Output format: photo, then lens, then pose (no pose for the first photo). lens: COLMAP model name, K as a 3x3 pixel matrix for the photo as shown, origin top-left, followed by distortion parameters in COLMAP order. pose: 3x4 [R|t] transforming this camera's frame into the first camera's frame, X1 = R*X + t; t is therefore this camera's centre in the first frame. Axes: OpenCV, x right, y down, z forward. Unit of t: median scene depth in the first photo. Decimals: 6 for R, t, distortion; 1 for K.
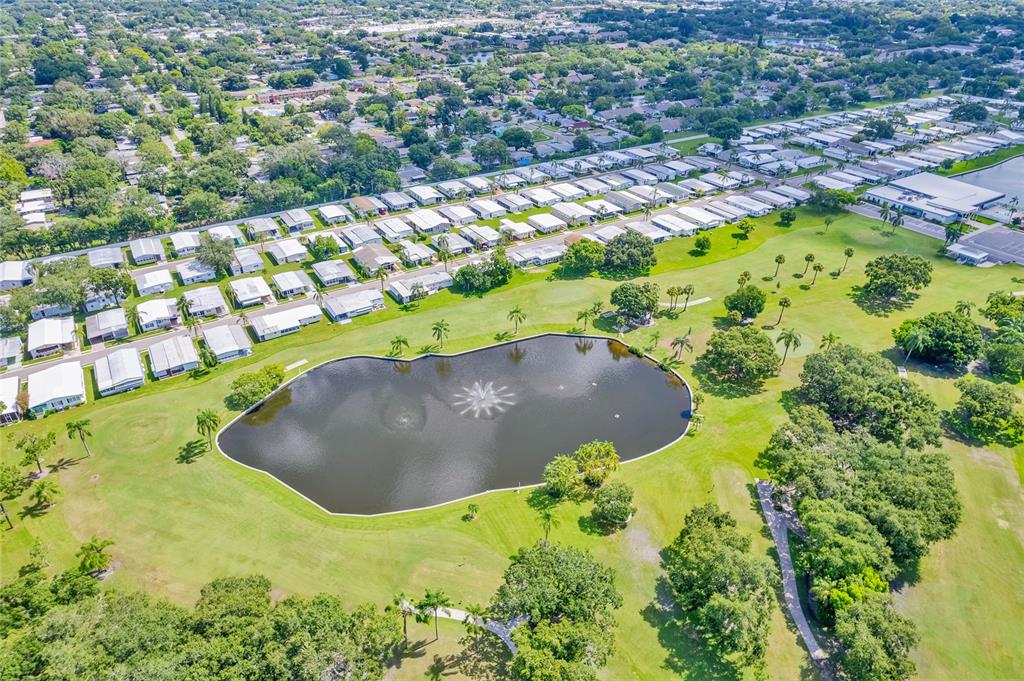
lens RADIAL K [[641.1, 0, 512.0], [0, 641.1, 340.5], [0, 0, 1]] dist [-0.001643, -0.000266]
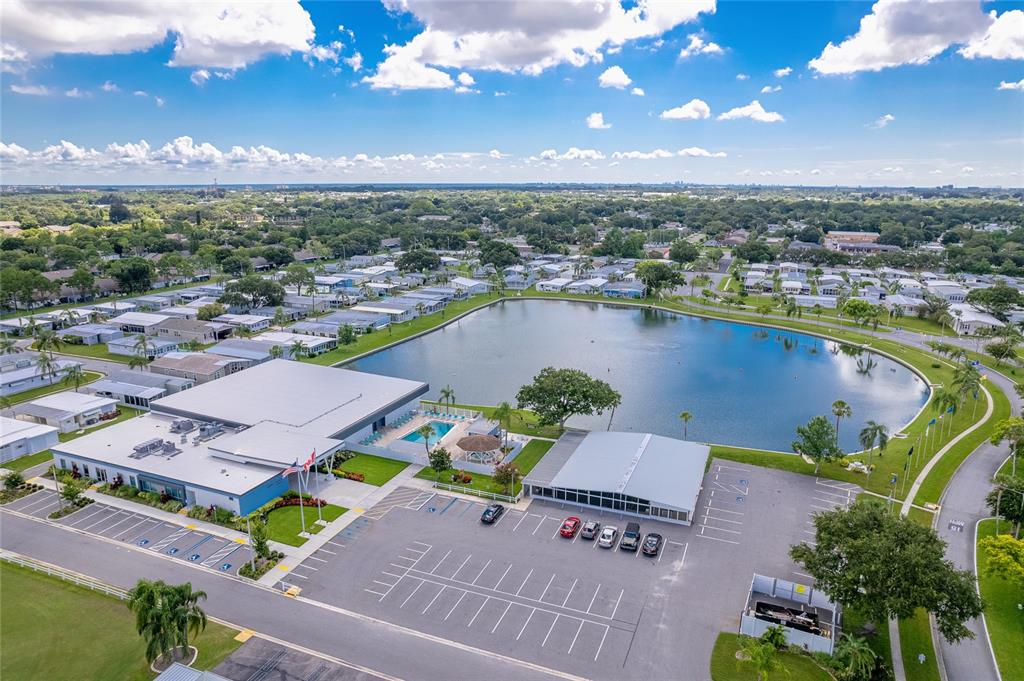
lens RADIAL K [[641.1, 0, 512.0], [0, 641.1, 340.5], [0, 0, 1]] dist [-0.001643, -0.000266]
pose [[0.814285, -0.134028, 0.564780, 0.570595], [0.297321, 0.931956, -0.207507, -0.147659], [-0.498538, 0.336891, 0.798727, 0.613028]]
